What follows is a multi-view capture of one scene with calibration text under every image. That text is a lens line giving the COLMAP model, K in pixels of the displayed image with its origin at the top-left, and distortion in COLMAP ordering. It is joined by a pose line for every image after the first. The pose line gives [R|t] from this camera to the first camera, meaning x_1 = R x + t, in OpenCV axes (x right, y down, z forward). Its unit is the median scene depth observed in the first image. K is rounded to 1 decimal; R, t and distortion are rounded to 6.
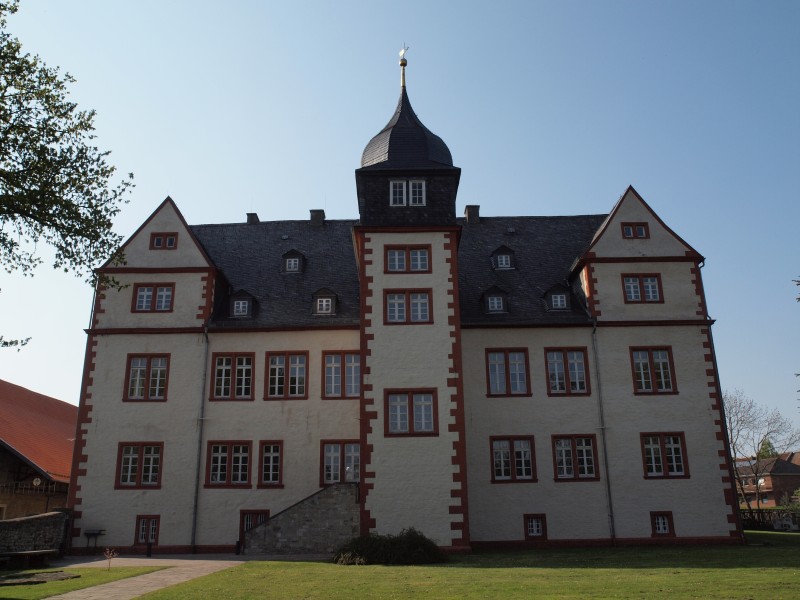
lens RADIAL K [[685.6, 0, 388.0], [0, 685.6, 300.0], [0, 0, 1]] dist [-0.061883, 0.063790]
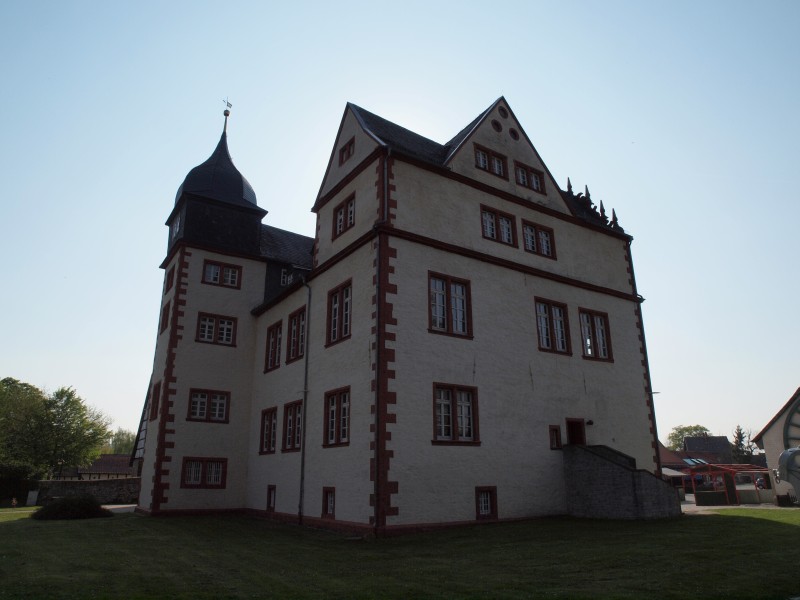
lens RADIAL K [[559.6, 0, 396.9], [0, 559.6, 296.6], [0, 0, 1]] dist [-0.103498, 0.063749]
pose [[0.557347, -0.251574, -0.791249, 0.992688], [0.247064, 0.960073, -0.131221, 0.194390], [0.792669, -0.122354, 0.597248, 0.676646]]
